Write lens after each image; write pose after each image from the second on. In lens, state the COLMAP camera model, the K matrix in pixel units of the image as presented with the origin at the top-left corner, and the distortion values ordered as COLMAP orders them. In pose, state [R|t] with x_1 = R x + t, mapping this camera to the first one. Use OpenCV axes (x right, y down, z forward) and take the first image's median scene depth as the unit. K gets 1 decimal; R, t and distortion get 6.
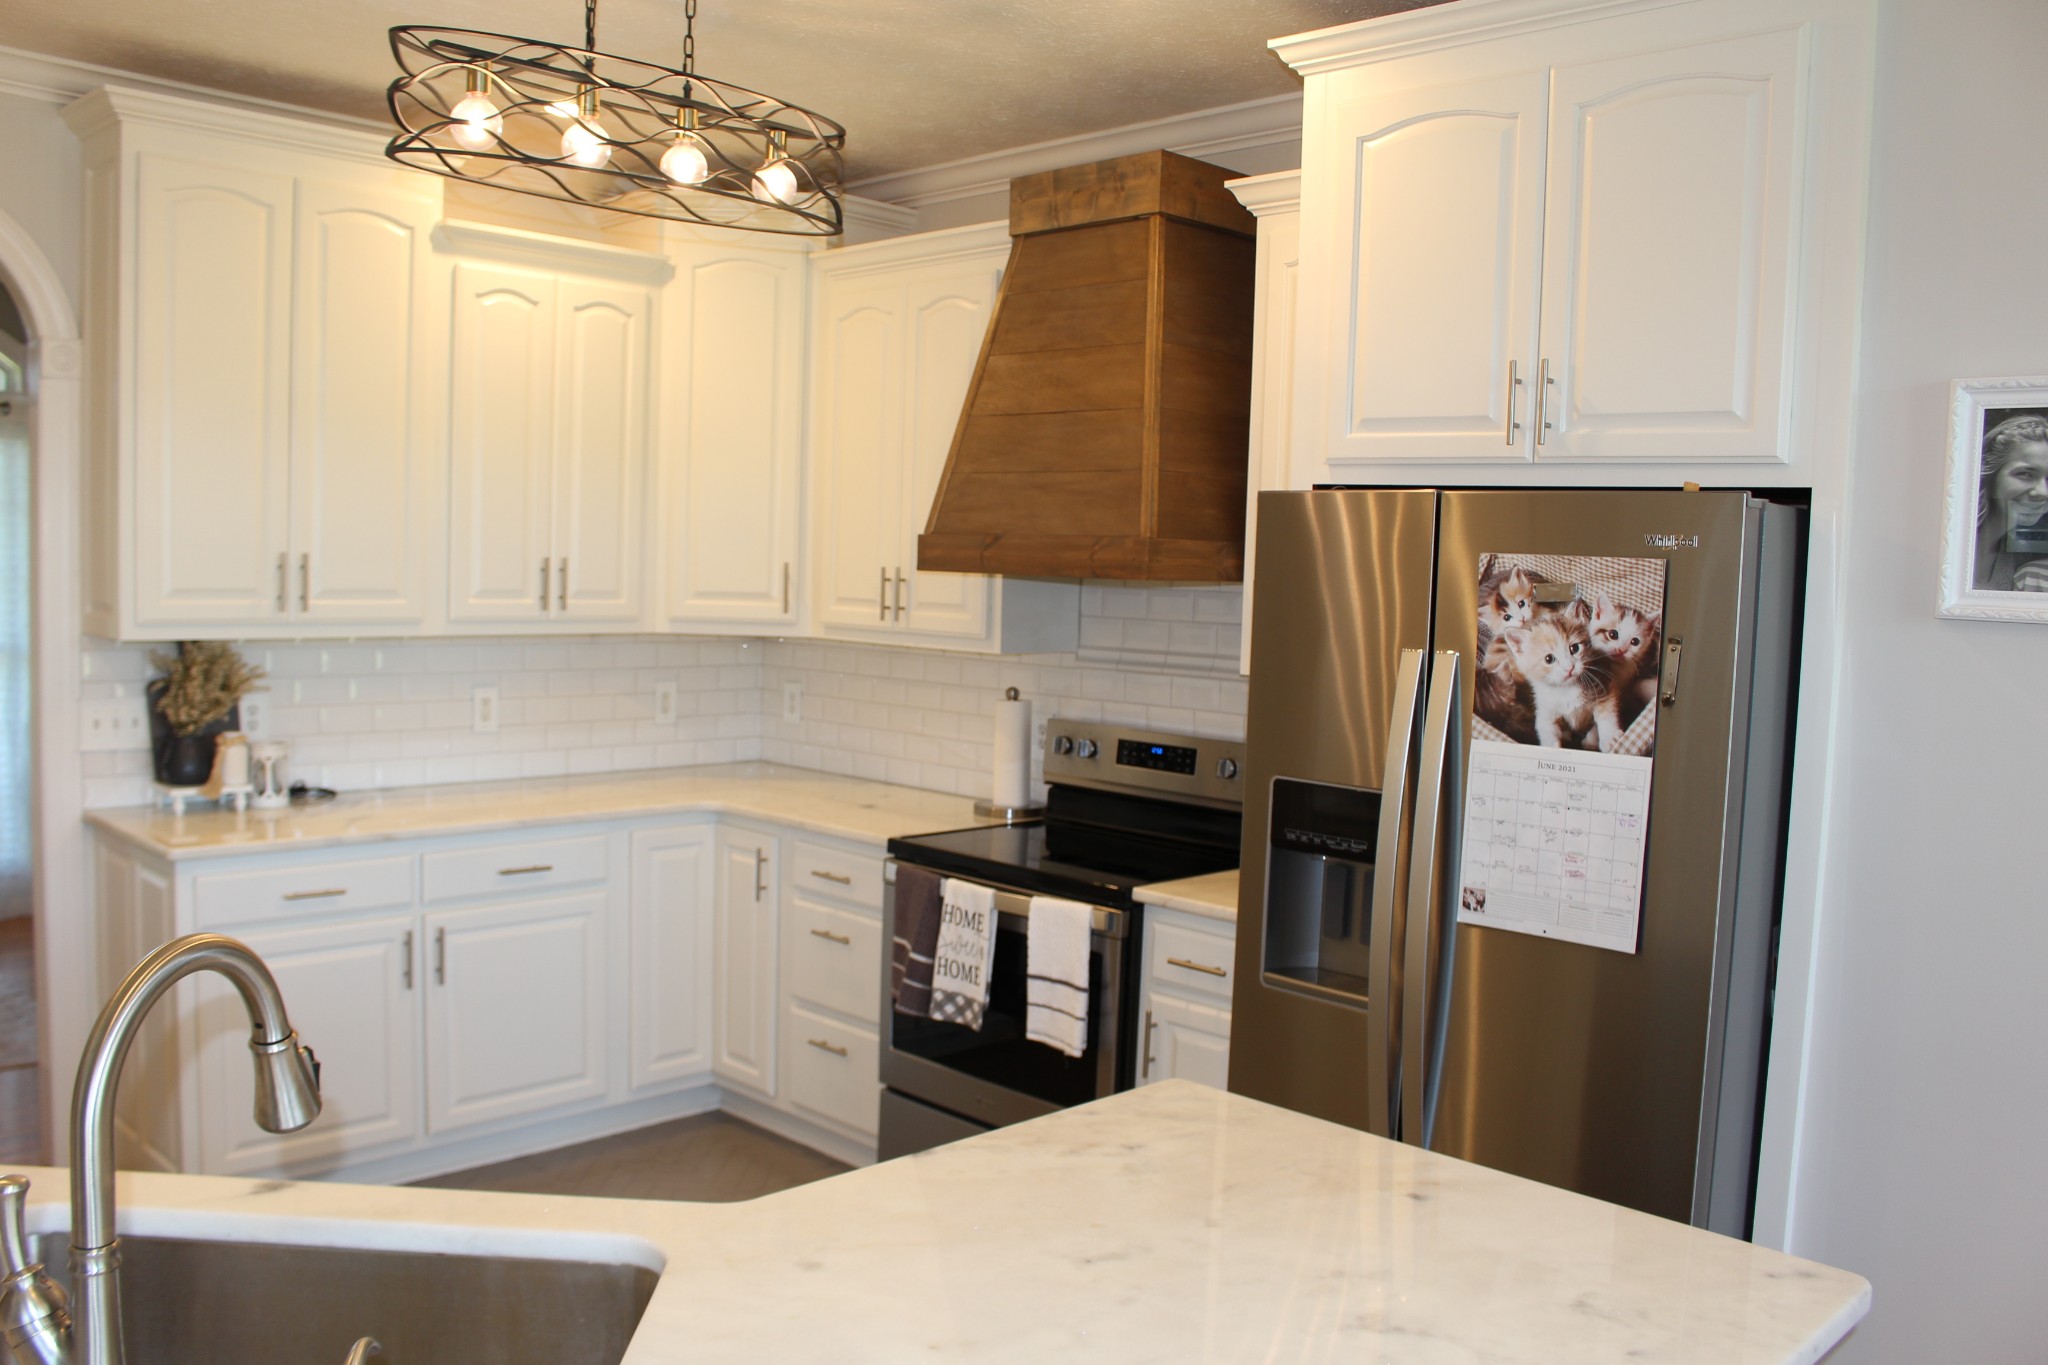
lens RADIAL K [[1679.7, 0, 975.8], [0, 1679.7, 693.2], [0, 0, 1]] dist [-0.152015, 0.117361]
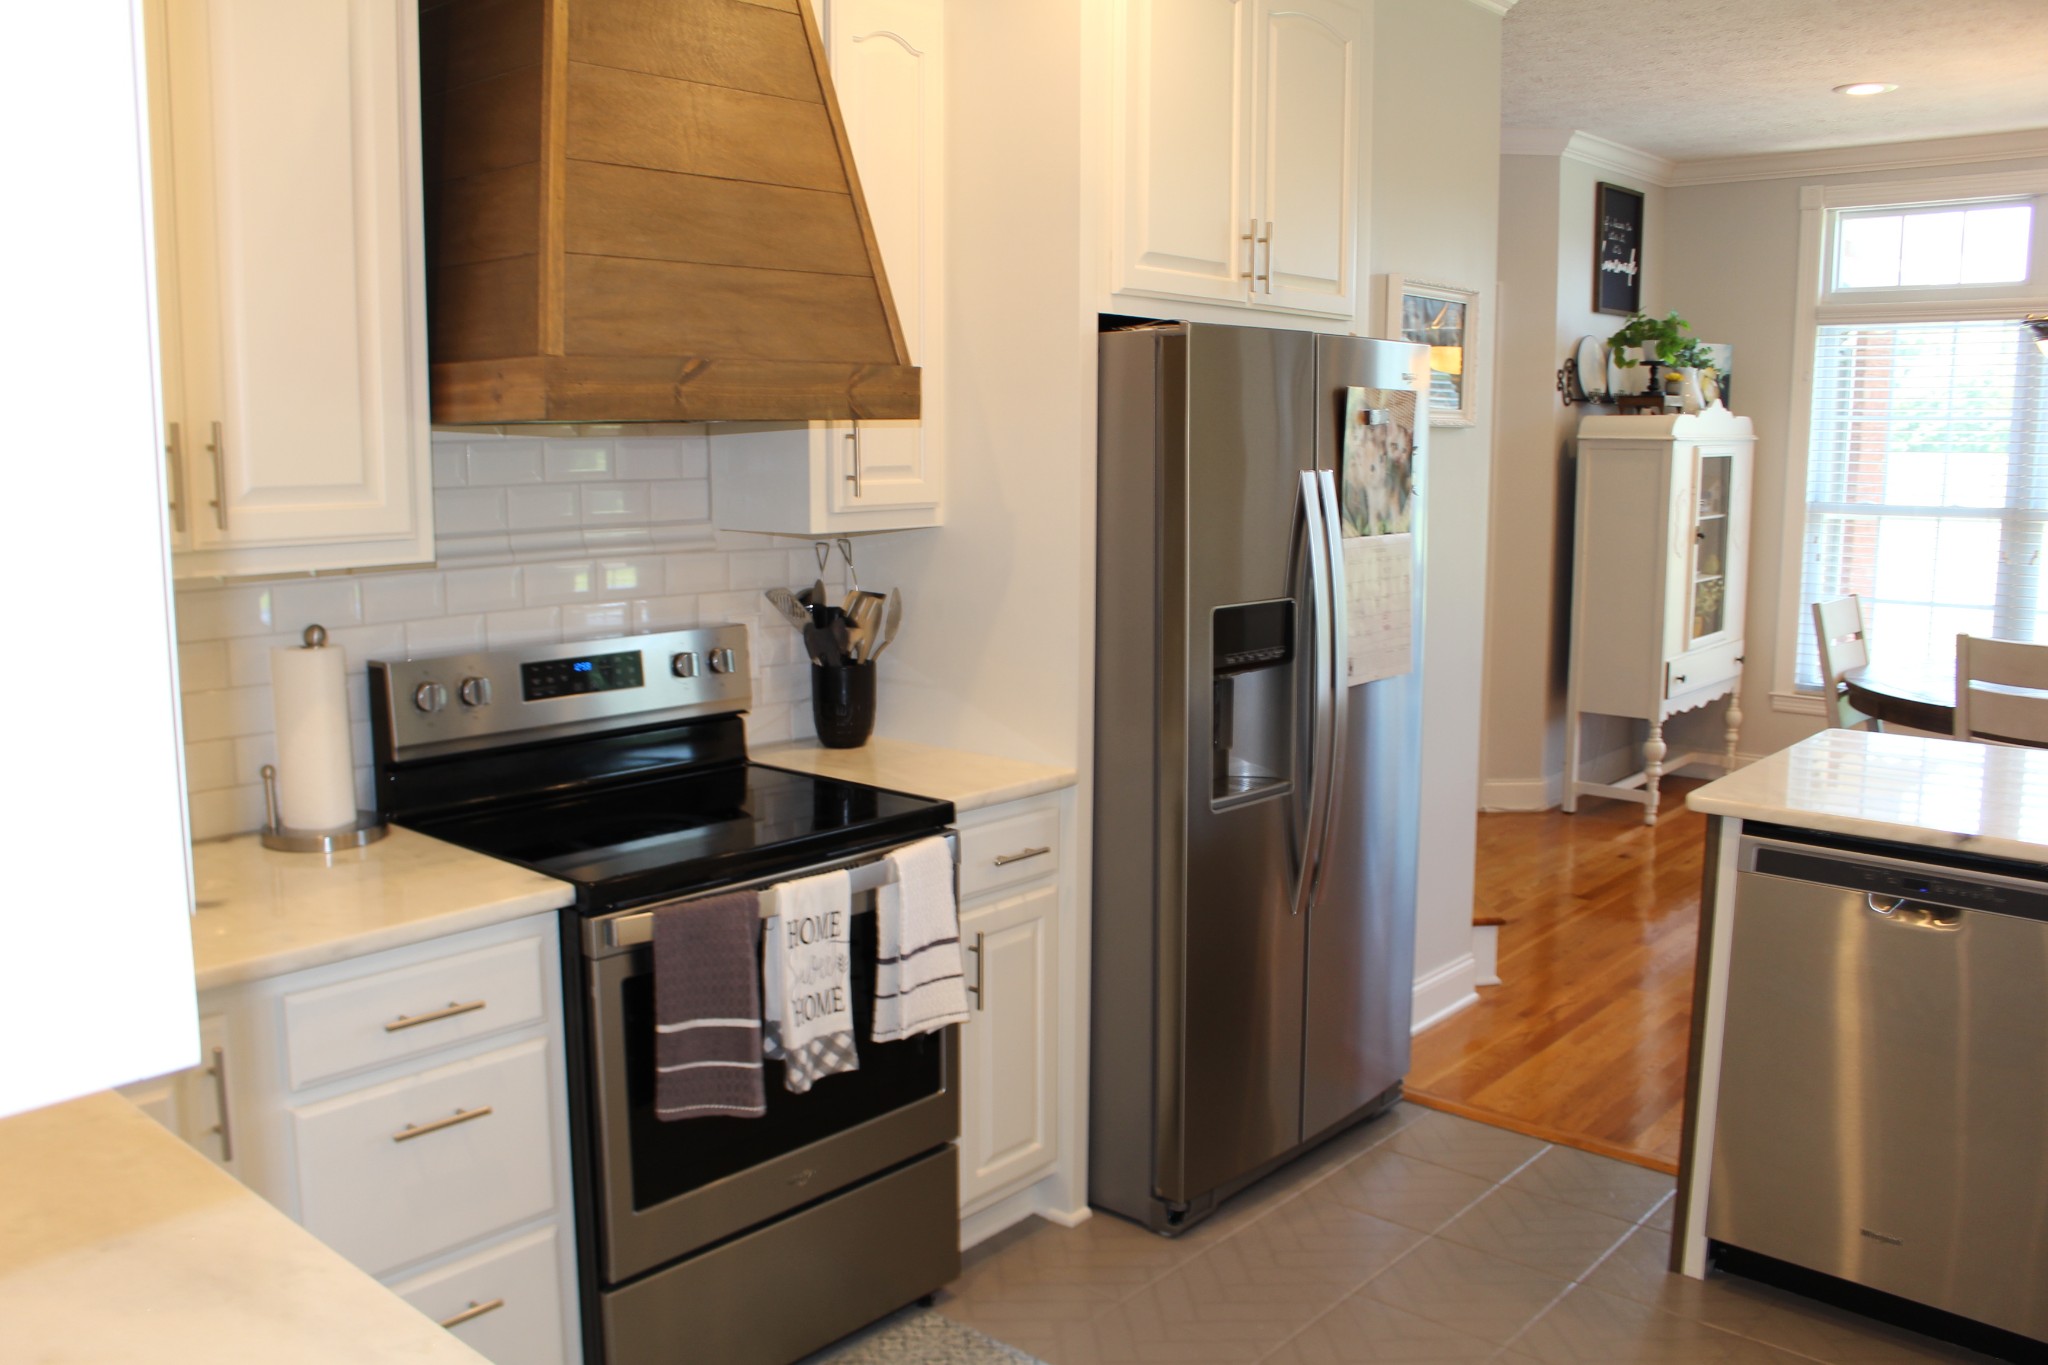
lens RADIAL K [[1679.7, 0, 995.0], [0, 1679.7, 694.9], [0, 0, 1]] dist [-0.152015, 0.117361]
pose [[-0.057318, -0.187526, 0.980586, -0.669653], [0.078705, 0.978295, 0.191689, -0.084832], [-0.995249, 0.088165, -0.041315, 0.960947]]
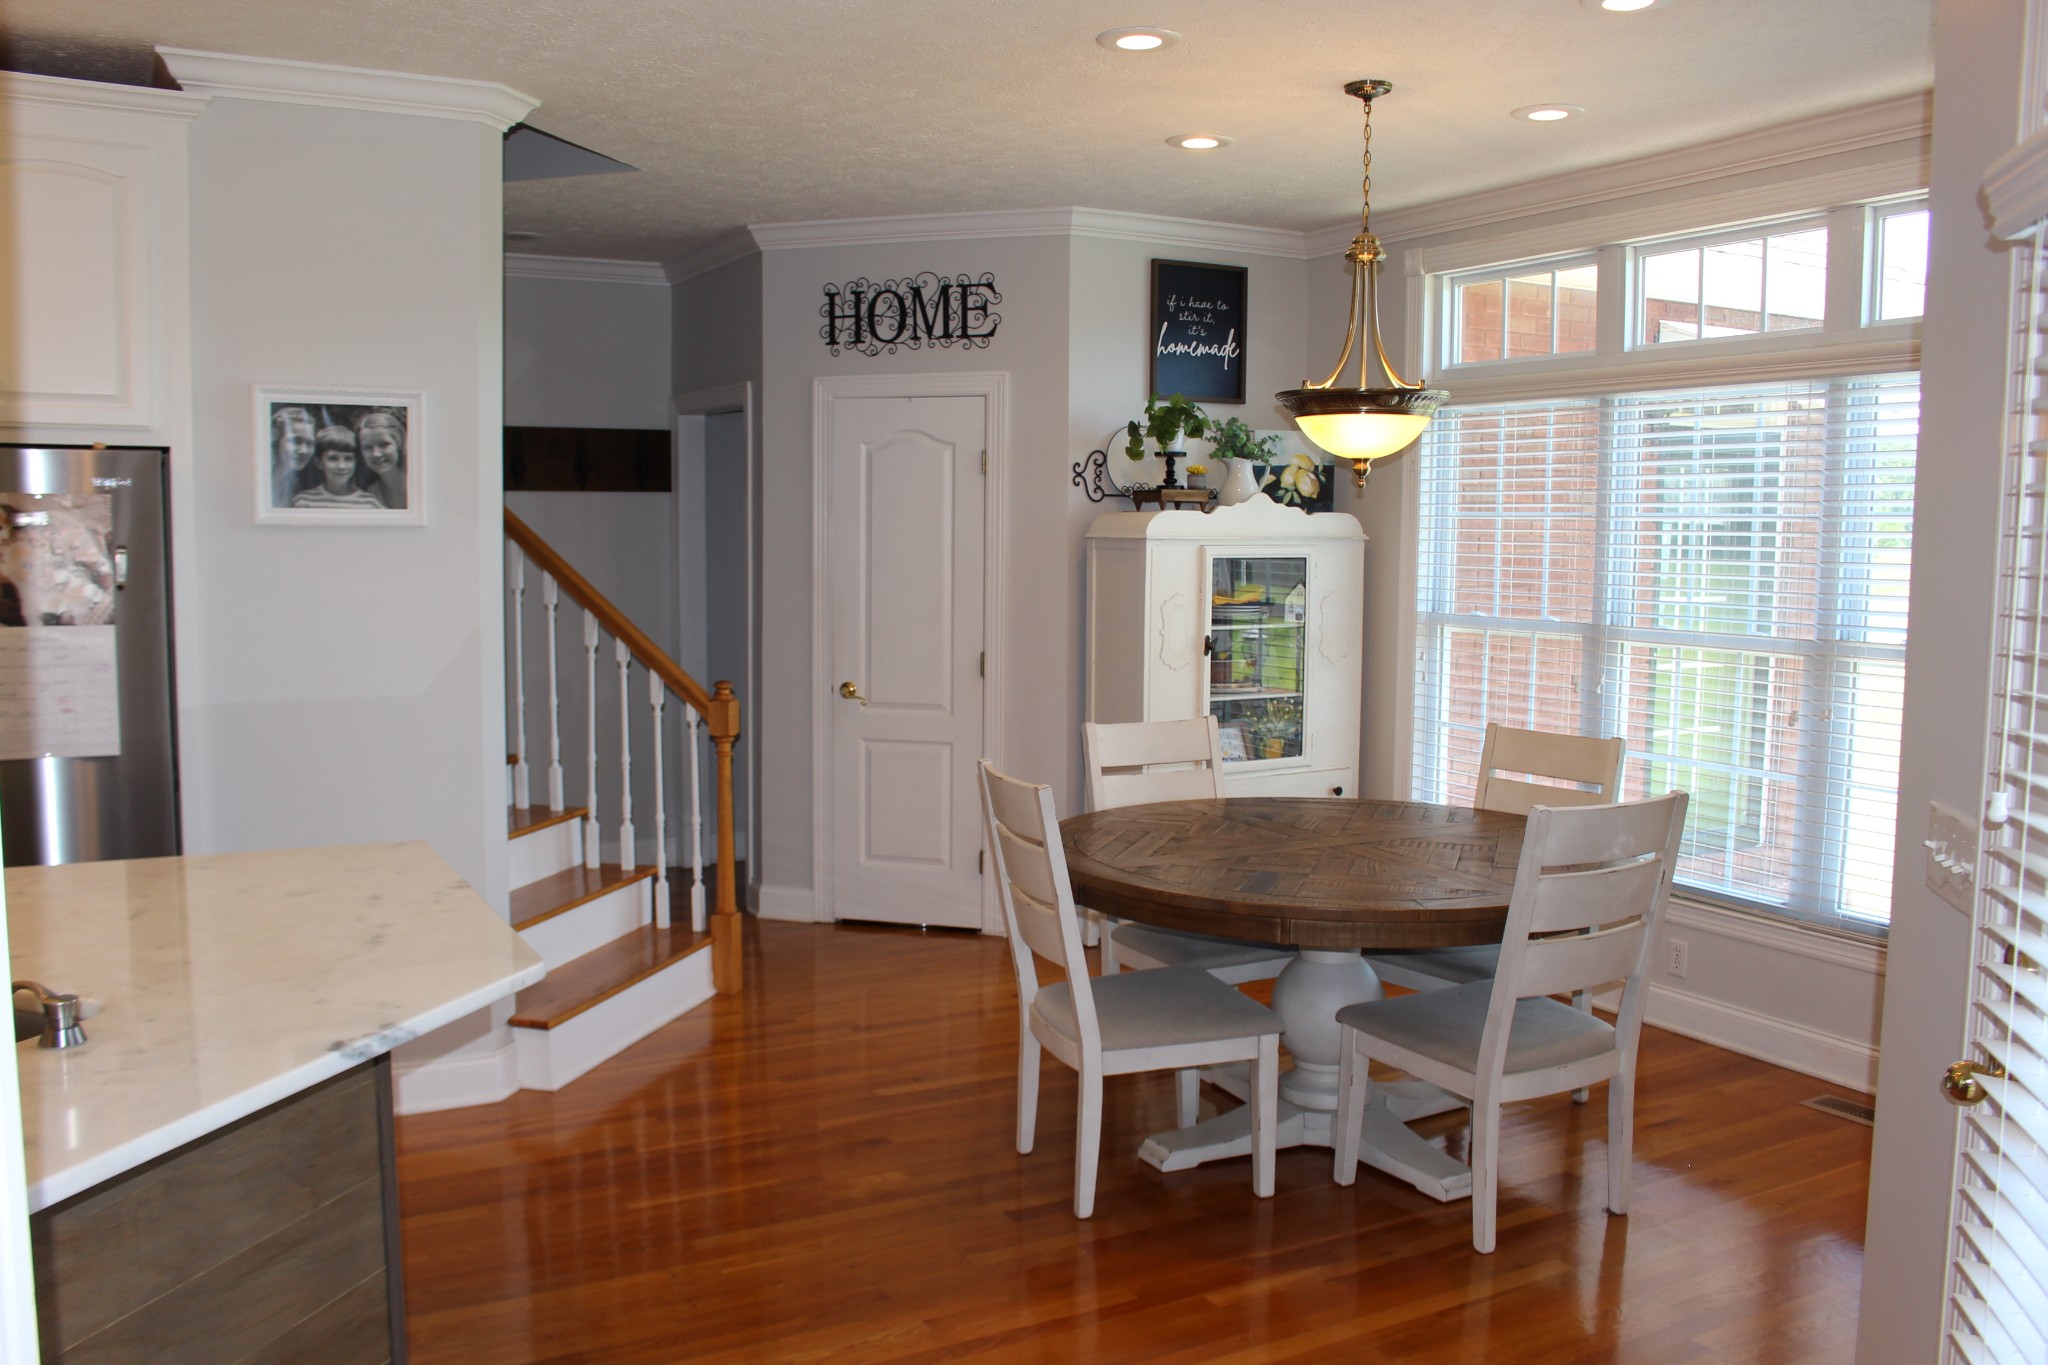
lens RADIAL K [[1701.8, 0, 1008.2], [0, 1701.8, 679.5], [0, 0, 1]] dist [-0.158096, 0.117329]
pose [[0.272558, -0.115820, 0.955143, -0.551558], [0.076318, 0.992203, 0.098536, 0.002073], [-0.959108, 0.046038, 0.279272, -0.146743]]
